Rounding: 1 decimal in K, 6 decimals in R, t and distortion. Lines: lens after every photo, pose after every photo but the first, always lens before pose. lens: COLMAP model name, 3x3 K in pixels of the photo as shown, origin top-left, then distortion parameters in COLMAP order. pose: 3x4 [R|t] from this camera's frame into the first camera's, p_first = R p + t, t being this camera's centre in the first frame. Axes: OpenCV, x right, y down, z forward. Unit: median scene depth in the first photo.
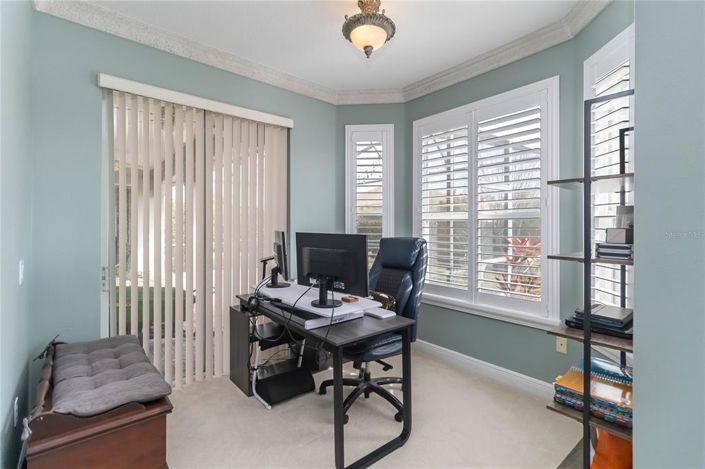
lens RADIAL K [[334.5, 0, 354.9], [0, 334.5, 221.1], [0, 0, 1]] dist [0.002479, 0.000741]
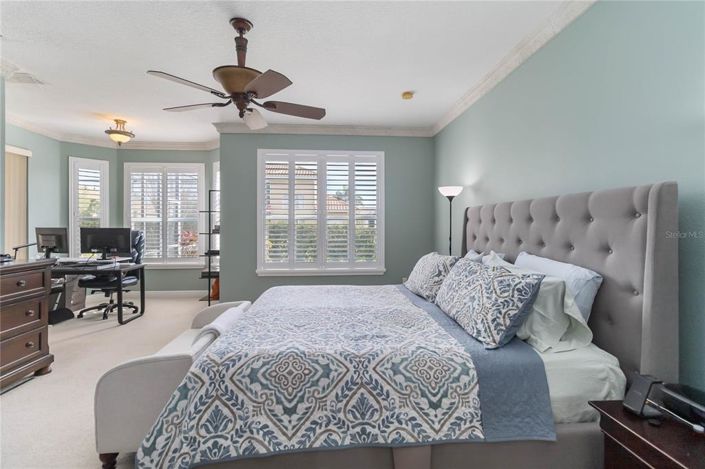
lens RADIAL K [[334.5, 0, 354.9], [0, 334.5, 221.1], [0, 0, 1]] dist [0.002479, 0.000741]
pose [[0.585740, 0.007940, 0.810460, -0.667347], [-0.005049, 0.999968, -0.006147, -0.002167], [-0.810483, -0.000492, 0.585761, -1.206154]]
